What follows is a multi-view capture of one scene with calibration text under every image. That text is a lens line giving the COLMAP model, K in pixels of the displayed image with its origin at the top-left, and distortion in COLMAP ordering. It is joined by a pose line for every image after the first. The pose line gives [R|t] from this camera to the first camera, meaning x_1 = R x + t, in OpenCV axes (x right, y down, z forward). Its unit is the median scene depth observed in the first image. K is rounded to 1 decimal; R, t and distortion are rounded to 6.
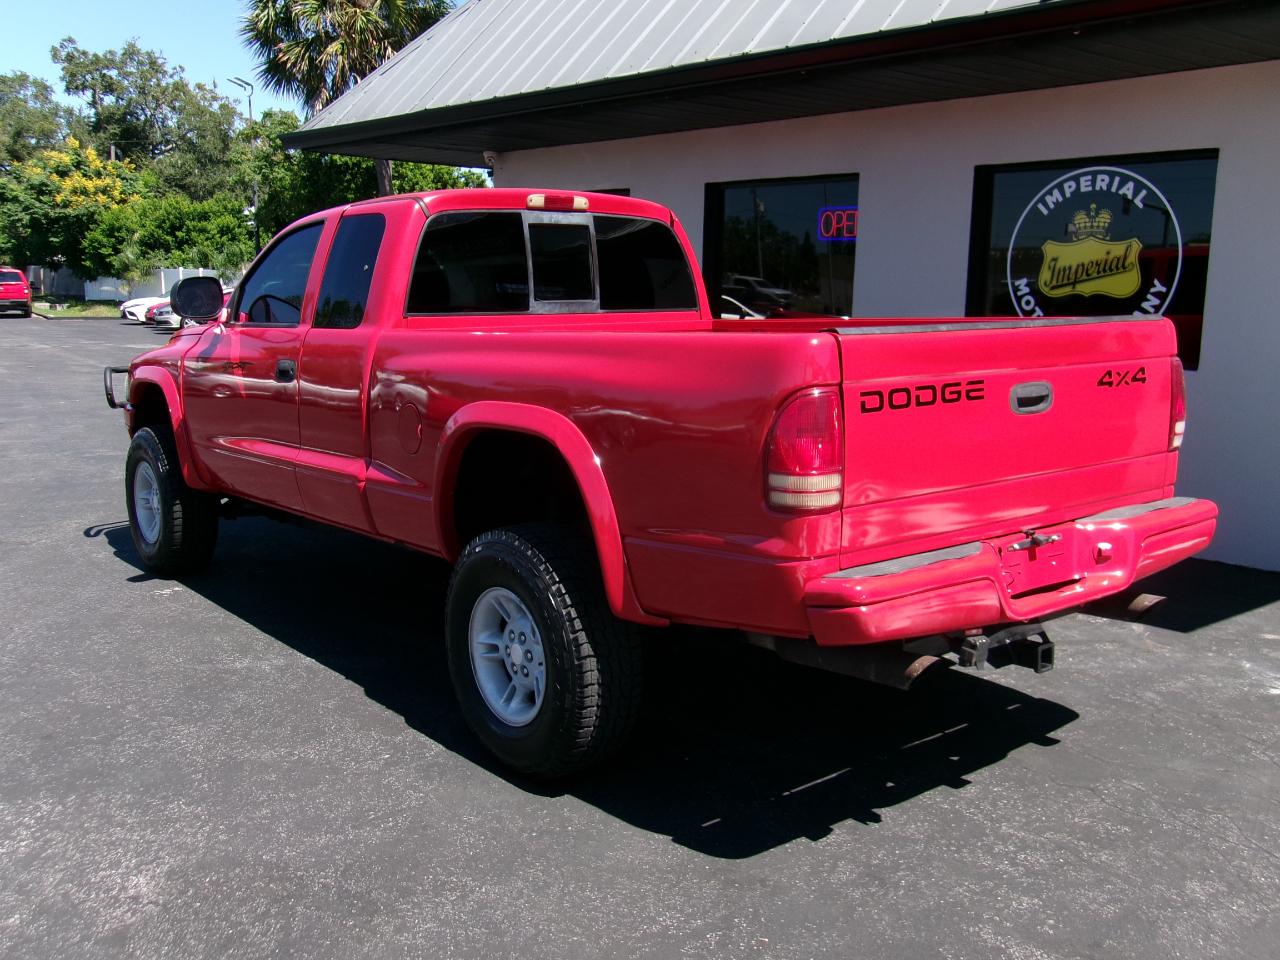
lens RADIAL K [[1232.9, 0, 640.1], [0, 1232.9, 479.7], [0, 0, 1]] dist [0.026088, 0.026137]
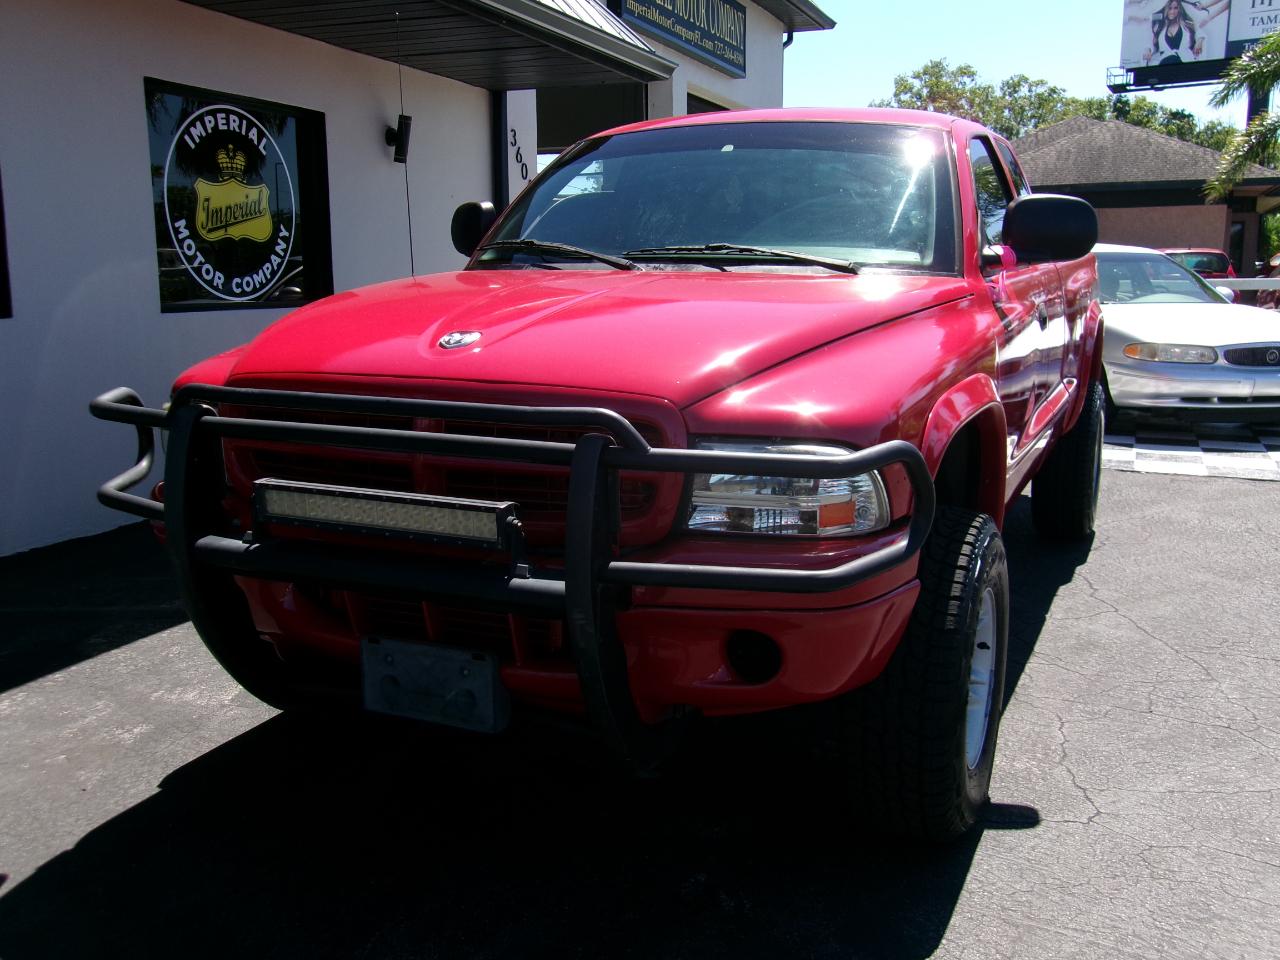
lens RADIAL K [[1245.3, 0, 640.9], [0, 1245.3, 475.4], [0, 0, 1]] dist [-0.001200, 0.101471]
pose [[-0.452812, -0.158338, 0.877434, -0.690968], [0.138617, 0.959637, 0.244707, -0.172135], [-0.880765, 0.232434, -0.412587, 1.206381]]
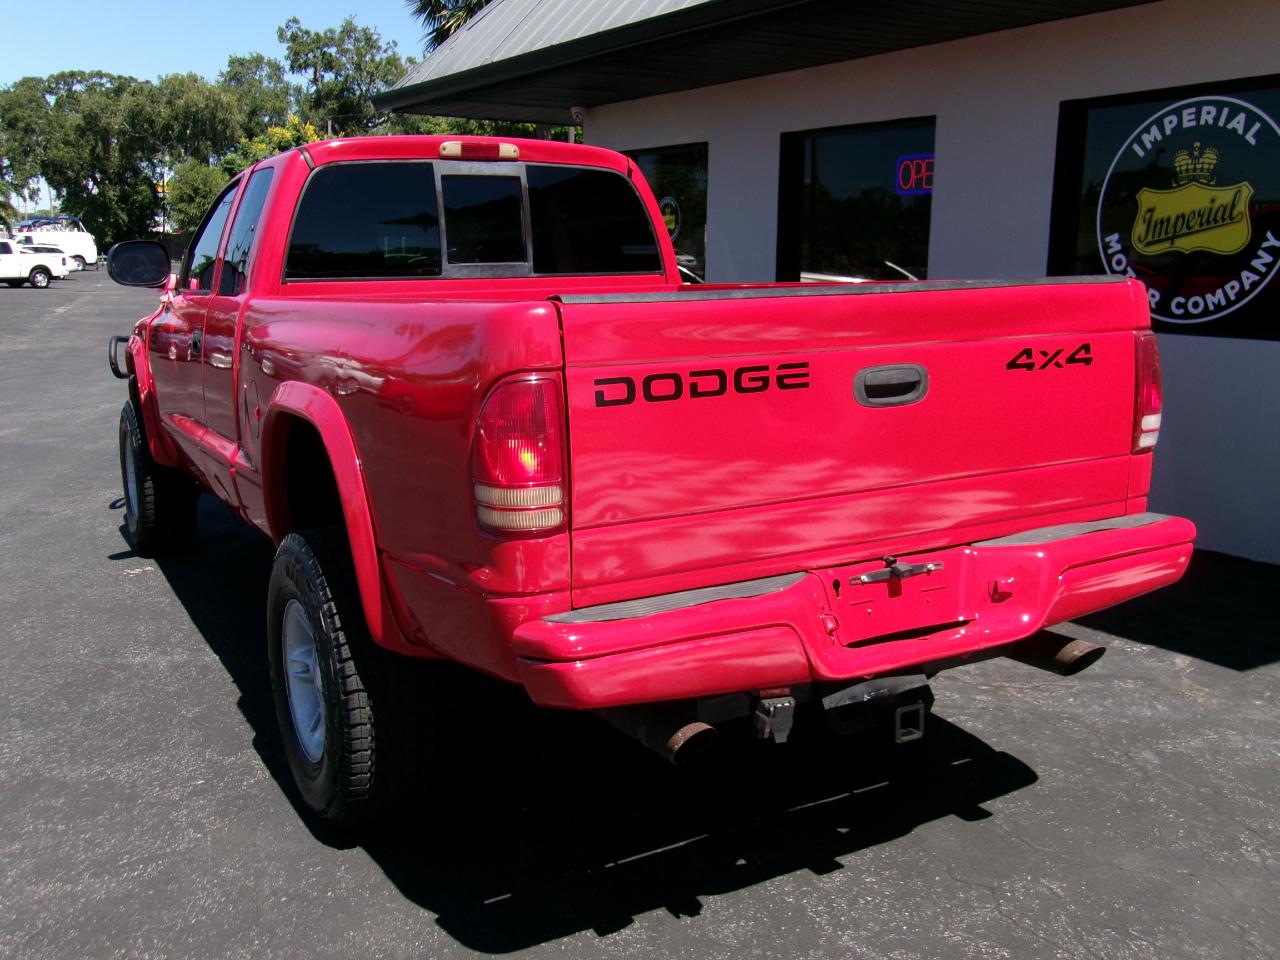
lens RADIAL K [[1231.2, 0, 640.3], [0, 1231.2, 481.6], [0, 0, 1]] dist [0.013506, 0.067382]
pose [[0.985533, 0.021891, -0.168064, 0.145079], [-0.016964, 0.999385, 0.030696, -0.013646], [0.168632, -0.027401, 0.985298, 0.110068]]
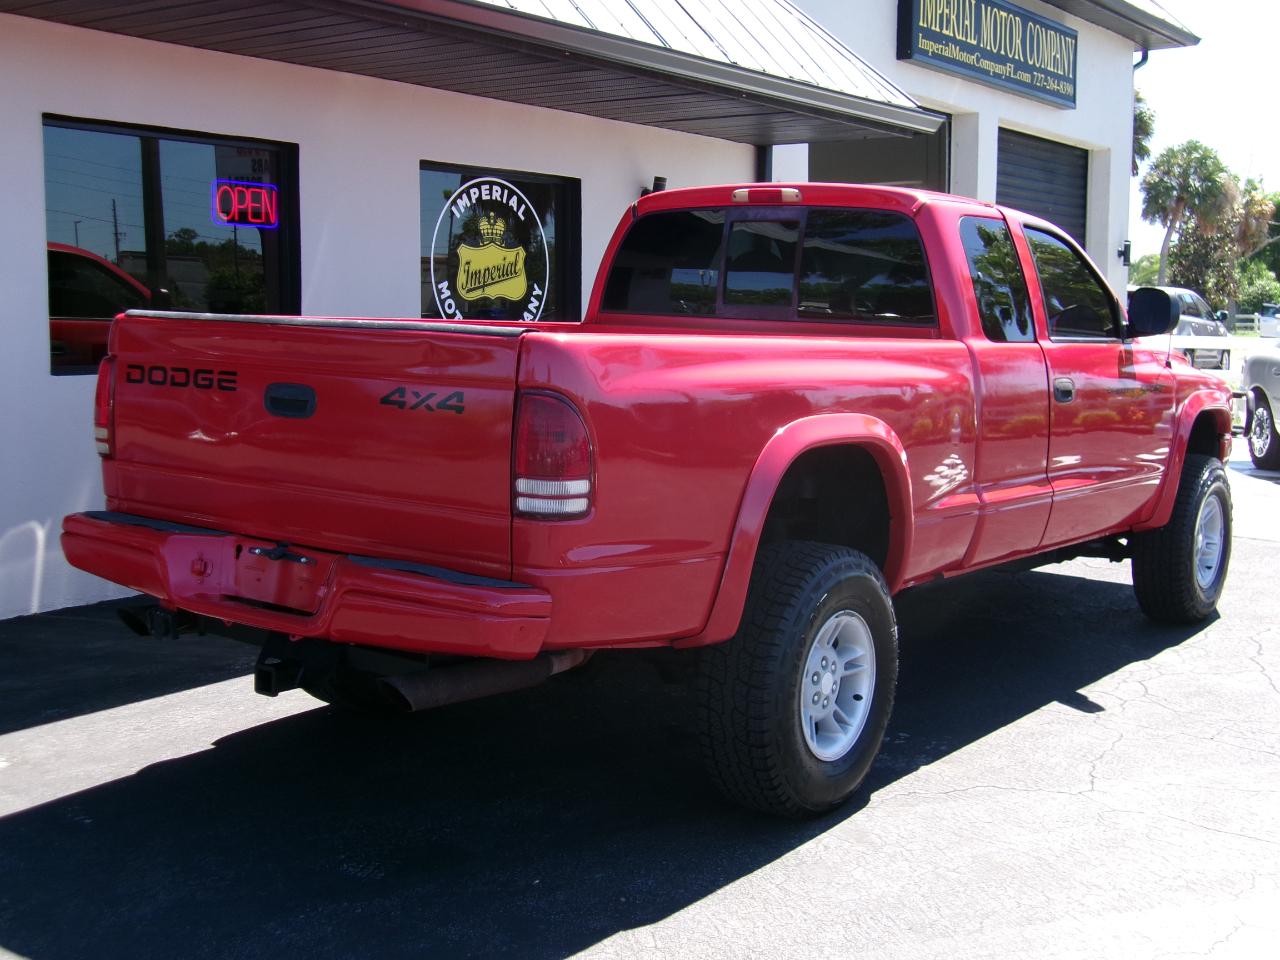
lens RADIAL K [[1572.5, 0, 634.6], [0, 1572.5, 475.3], [0, 0, 1]] dist [-0.016197, 0.046414]
pose [[-0.216426, -0.117220, 0.969237, -1.003327], [0.145819, 0.977749, 0.150810, -0.191687], [-0.965348, 0.173972, -0.194517, 1.208038]]
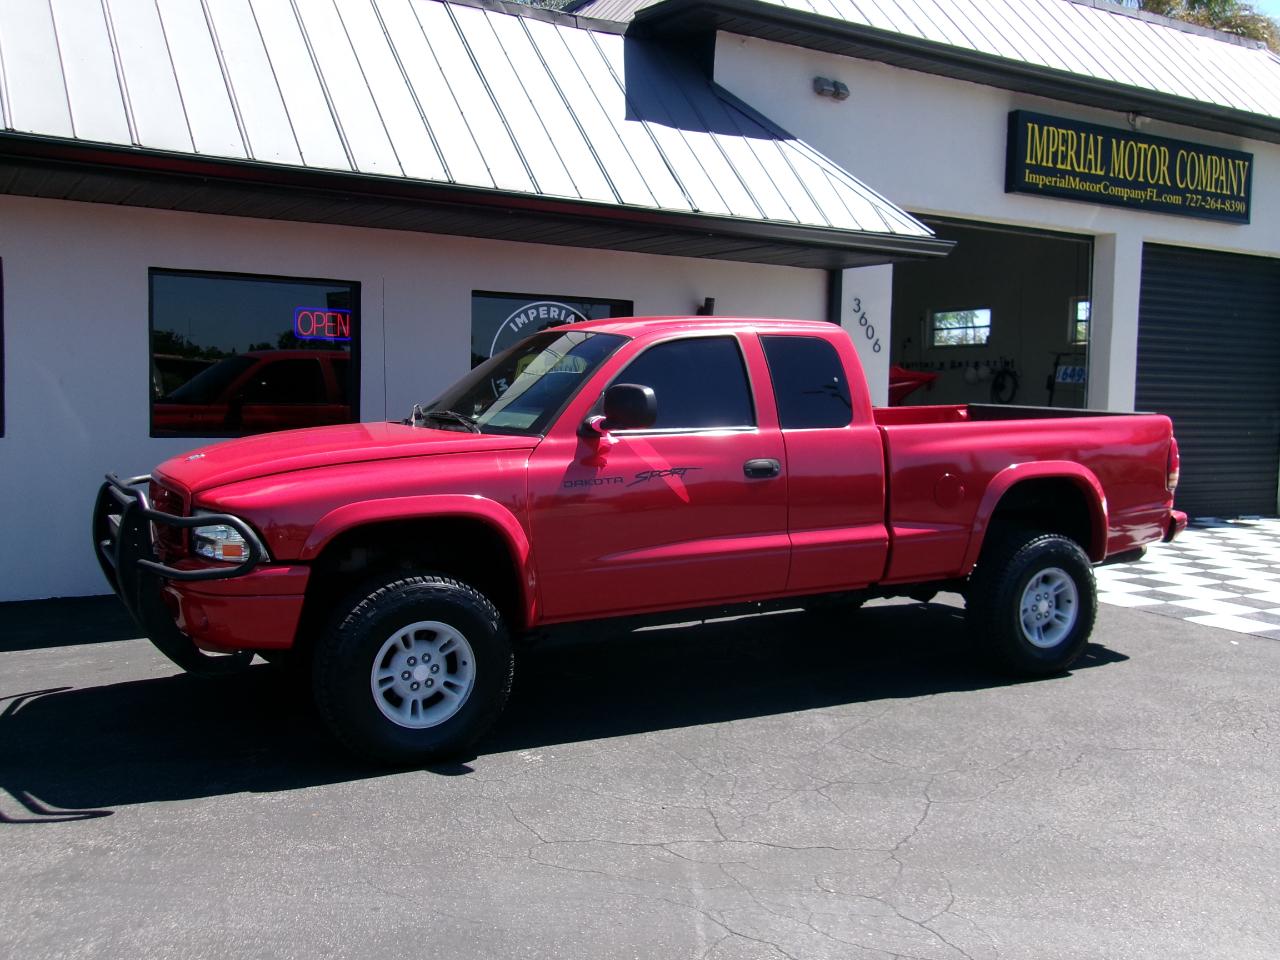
lens RADIAL K [[1238.3, 0, 640.0], [0, 1238.3, 480.0], [0, 0, 1]] dist [0.026215, 0.033812]
pose [[0.177782, -0.081767, 0.980667, -1.049980], [0.140161, 0.988486, 0.057010, -0.117611], [-0.974037, 0.127316, 0.187195, 0.668978]]
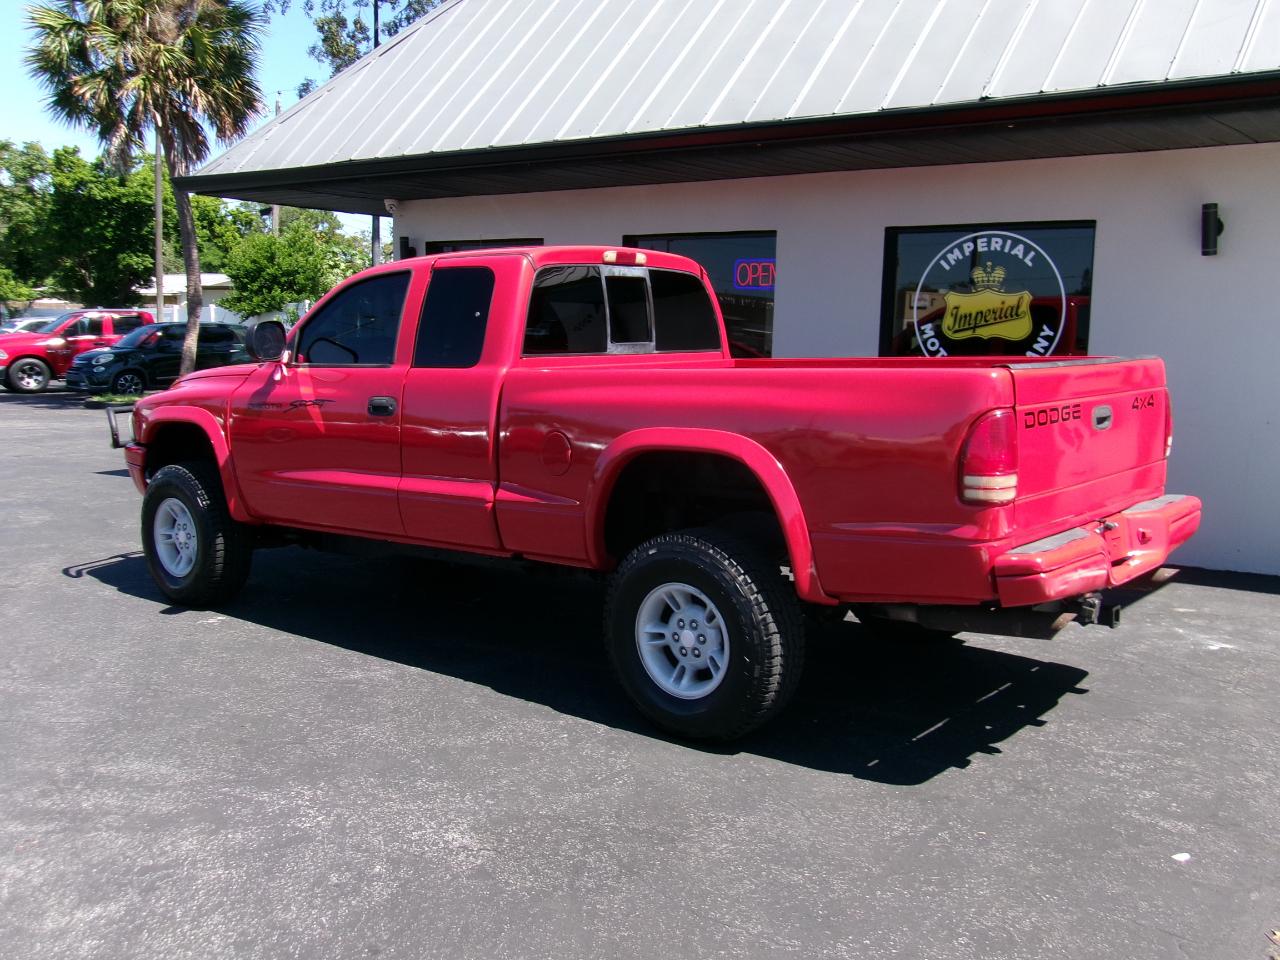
lens RADIAL K [[1232.9, 0, 640.1], [0, 1232.9, 479.7], [0, 0, 1]] dist [0.026088, 0.026137]
pose [[0.978975, -0.023601, 0.202612, -0.212847], [0.030156, 0.999115, -0.029326, 0.011732], [-0.201740, 0.034819, 0.978820, -0.089718]]
